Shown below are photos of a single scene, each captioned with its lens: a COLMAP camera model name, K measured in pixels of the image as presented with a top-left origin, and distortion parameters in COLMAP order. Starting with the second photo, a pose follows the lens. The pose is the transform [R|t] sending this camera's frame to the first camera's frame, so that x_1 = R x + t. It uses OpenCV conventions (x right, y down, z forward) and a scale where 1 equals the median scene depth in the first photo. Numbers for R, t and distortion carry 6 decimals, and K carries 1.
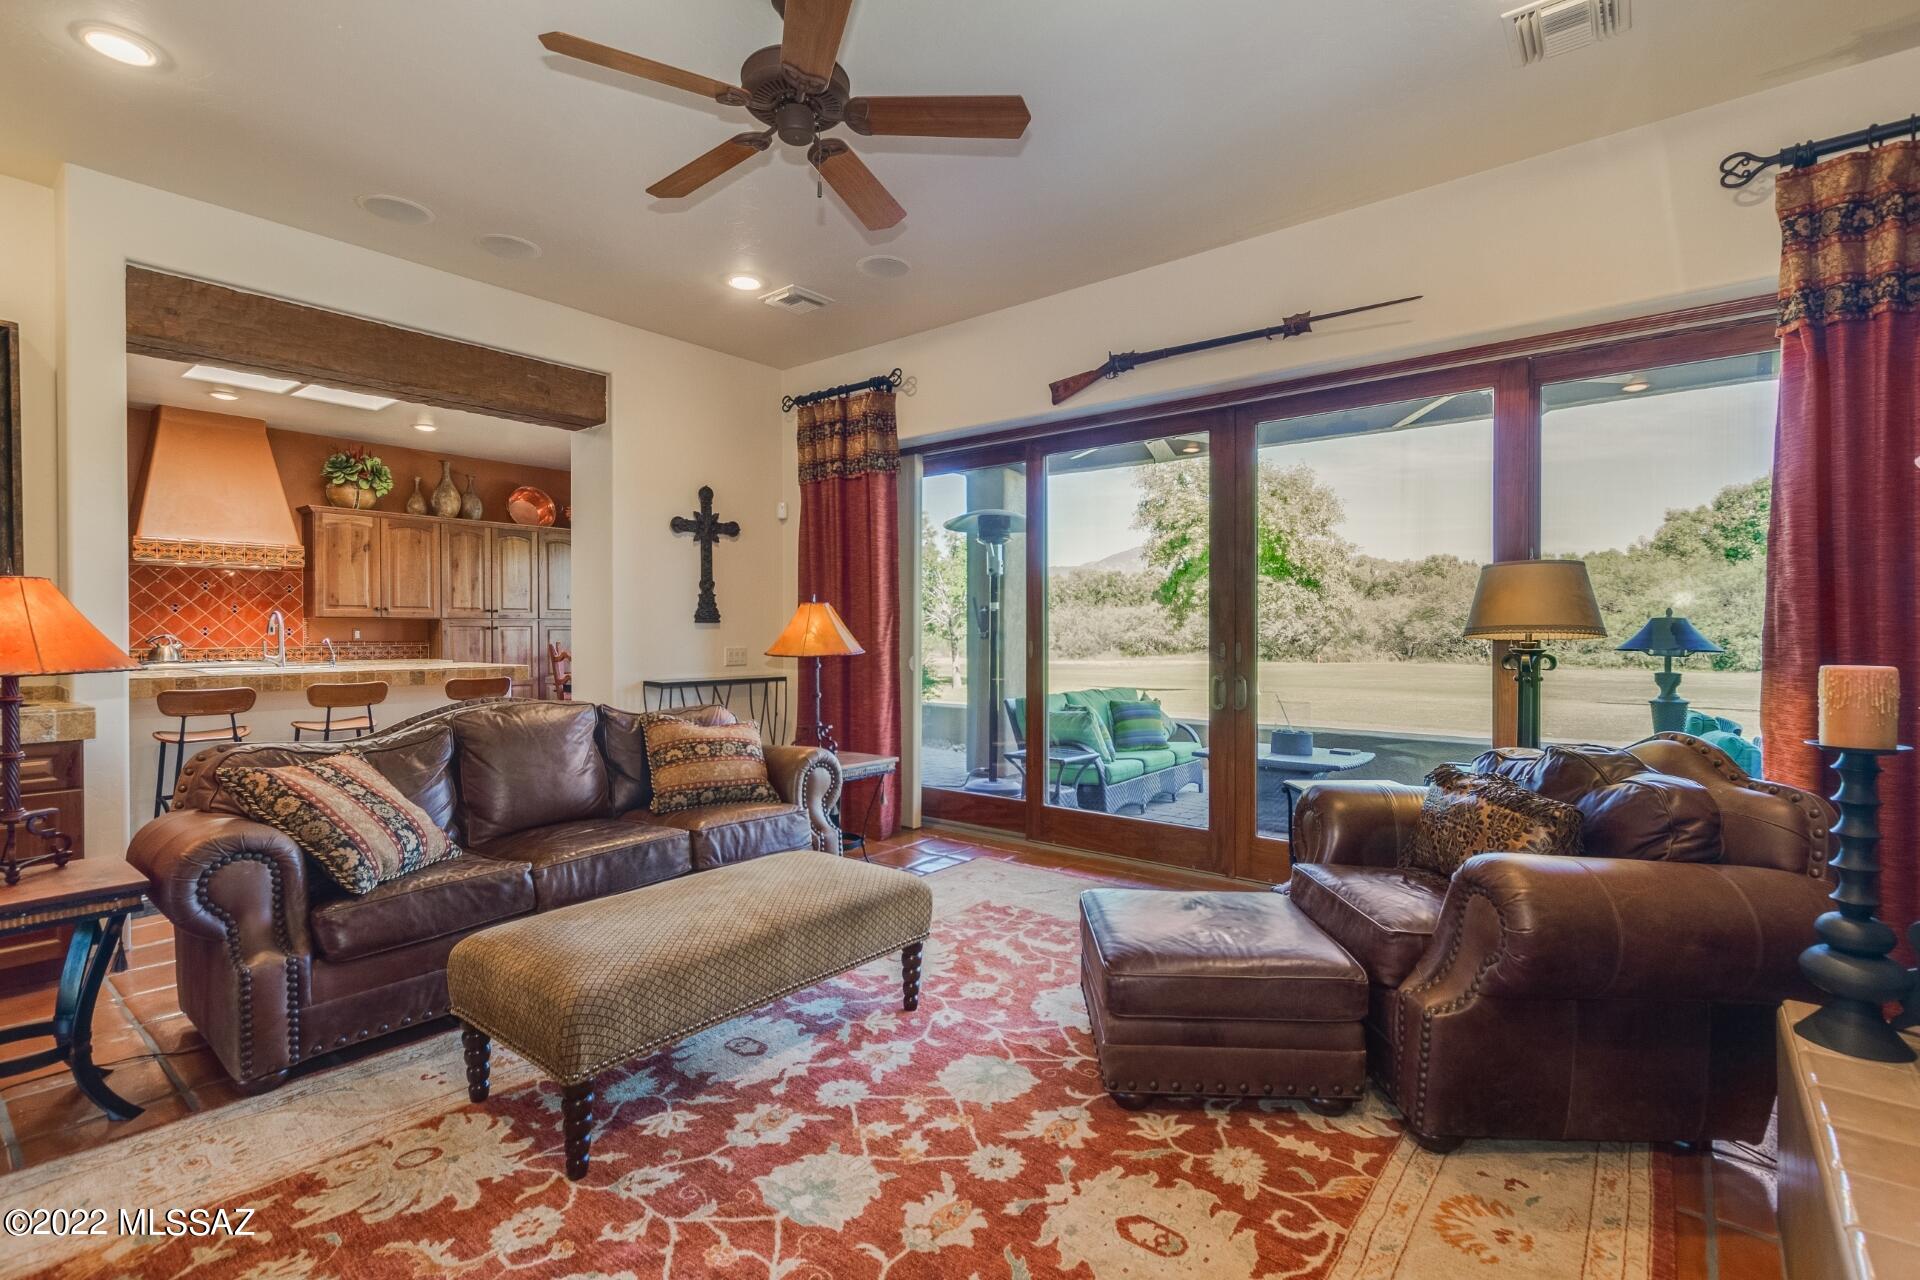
lens RADIAL K [[887.5, 0, 970.9], [0, 887.5, 636.1], [0, 0, 1]] dist [0.002521, 0.000011]
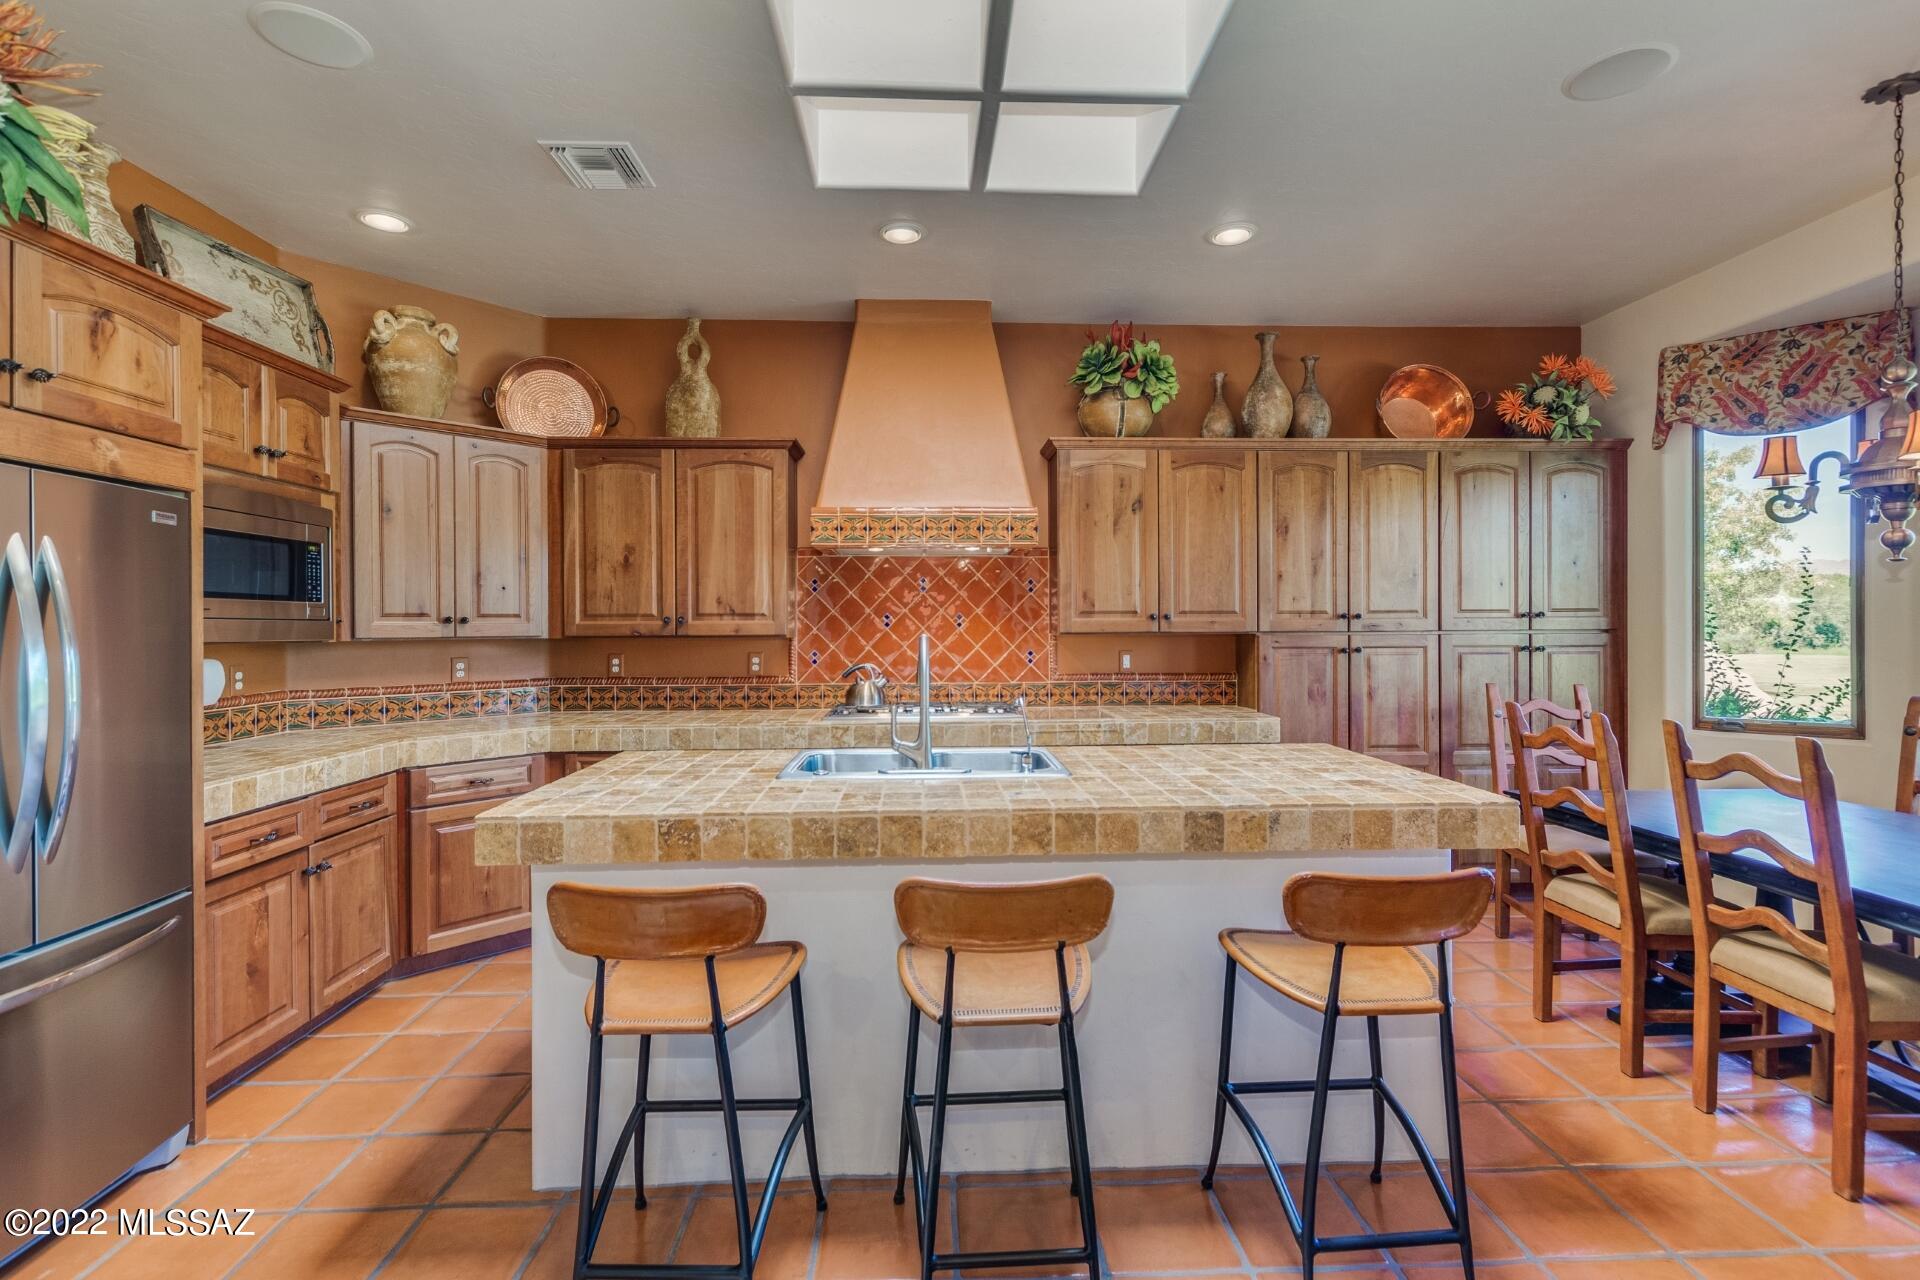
lens RADIAL K [[886.6, 0, 960.6], [0, 886.6, 632.3], [0, 0, 1]] dist [0.003687, 0.000106]
pose [[0.657271, 0.004826, -0.753639, -0.320772], [-0.000518, 0.999982, 0.005951, -0.023342], [0.753654, -0.003521, 0.657262, 0.529304]]
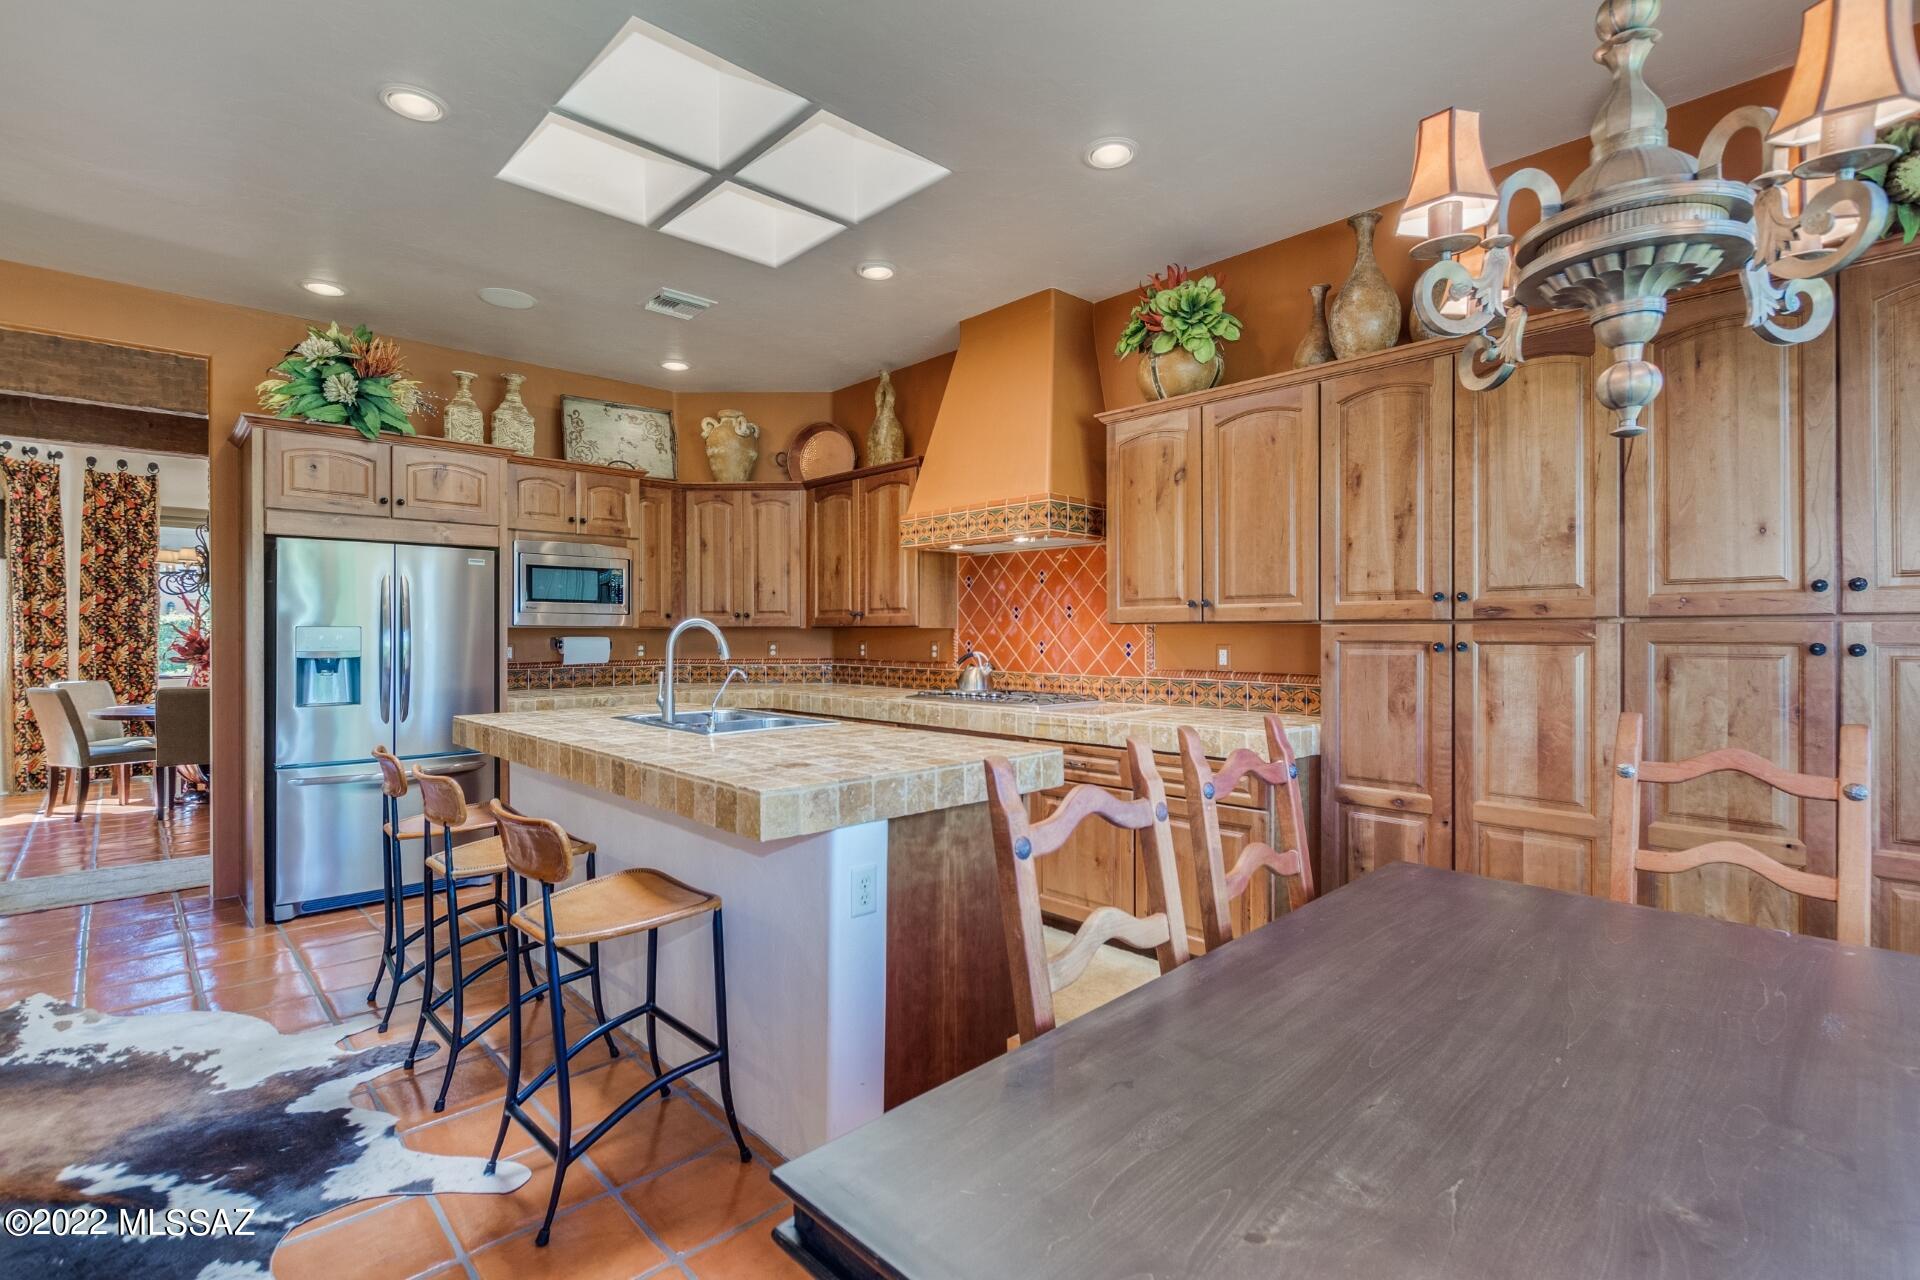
lens RADIAL K [[886.1, 0, 960.0], [0, 886.1, 640.0], [0, 0, 1]] dist [0.001537, 0.000015]
pose [[-0.139196, 0.009631, -0.990218, -0.183828], [-0.004252, 0.999938, 0.010323, -0.015178], [0.990256, 0.005648, -0.139146, 0.905422]]
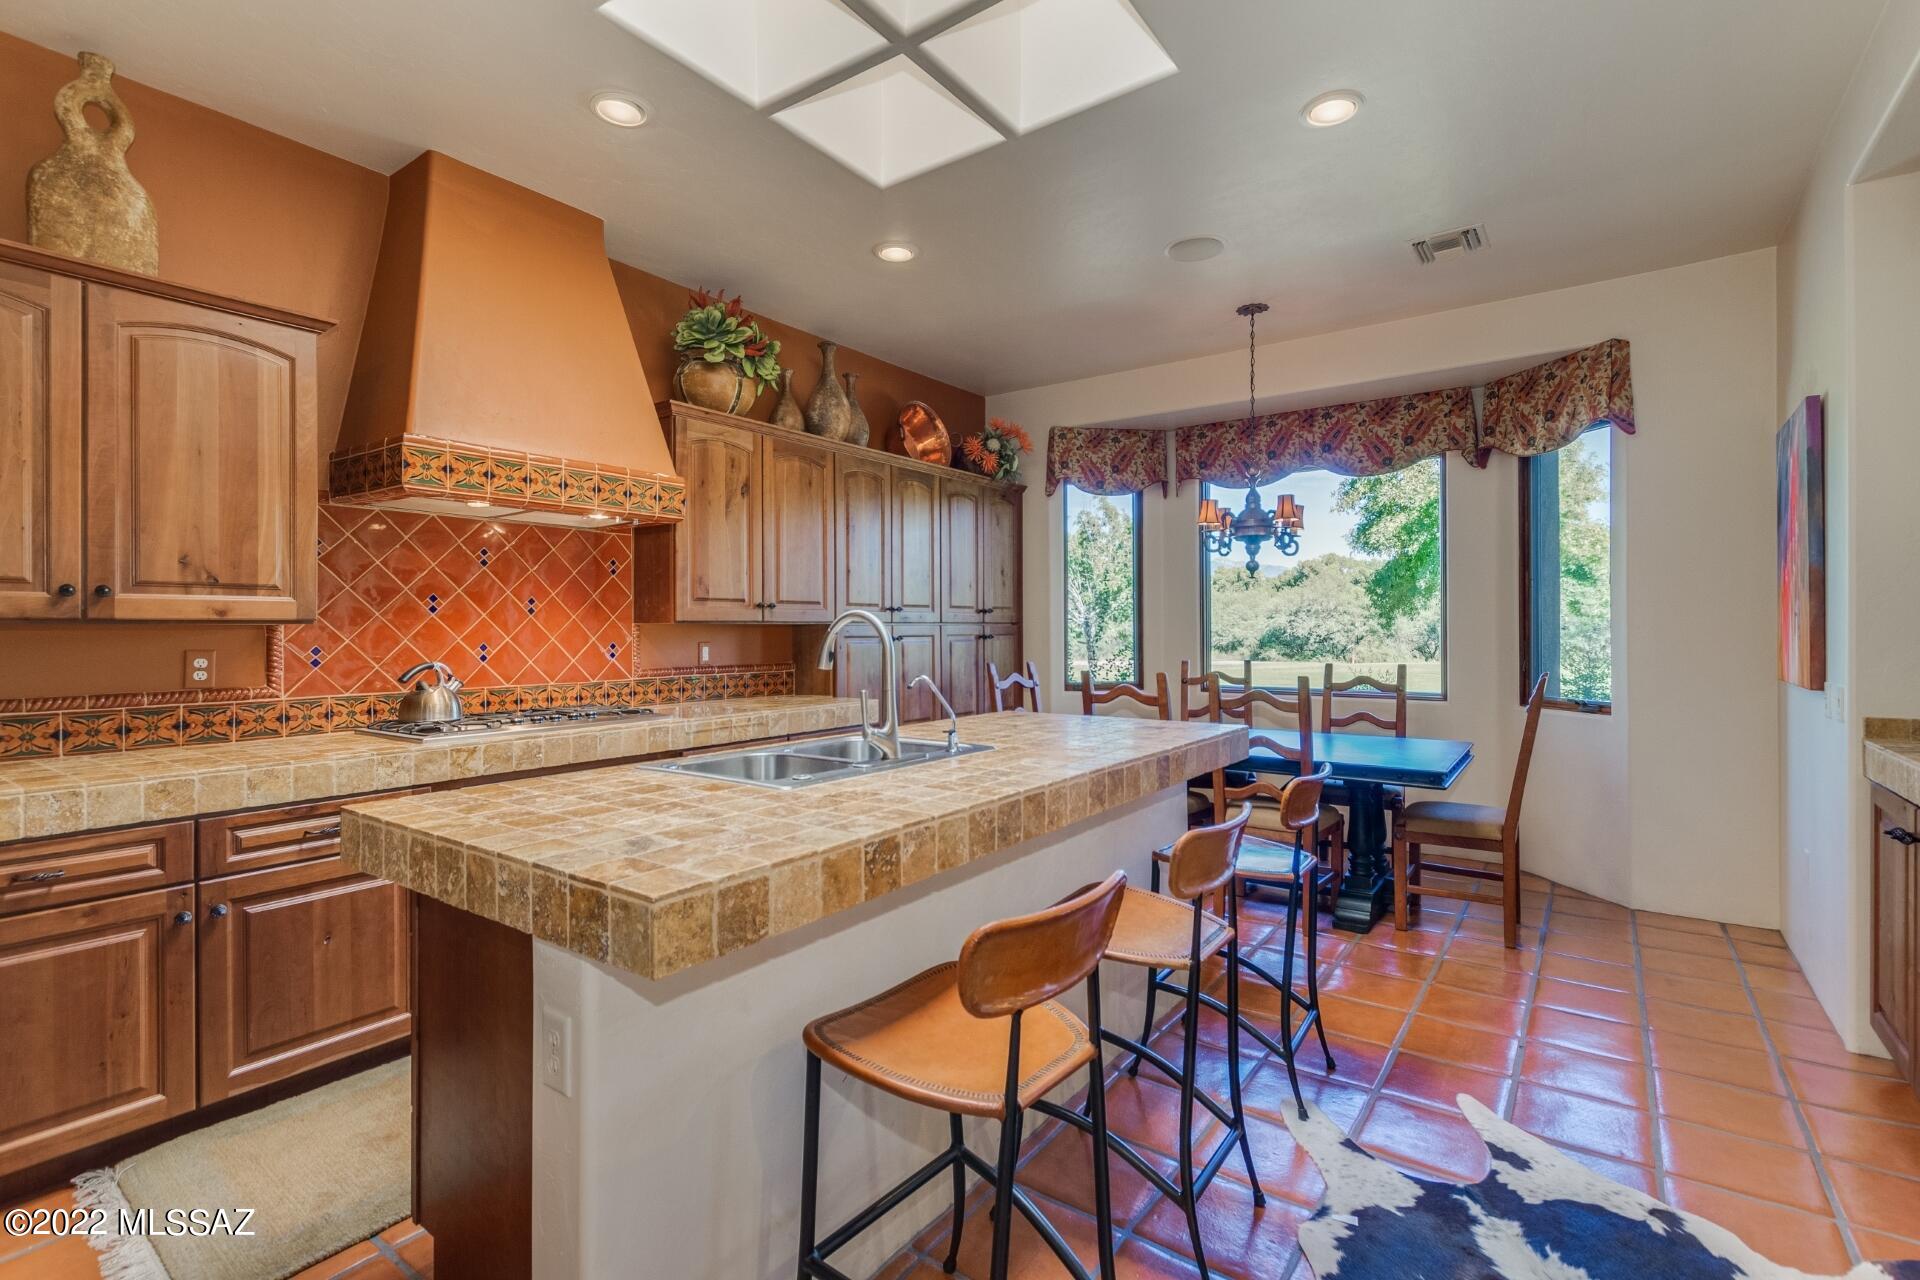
lens RADIAL K [[886.6, 0, 960.6], [0, 886.6, 632.3], [0, 0, 1]] dist [0.003687, 0.000106]
pose [[0.998825, -0.002332, 0.048398, -0.550298], [0.002433, 0.999995, -0.002026, -0.012860], [-0.048393, 0.002141, 0.998826, 0.445138]]
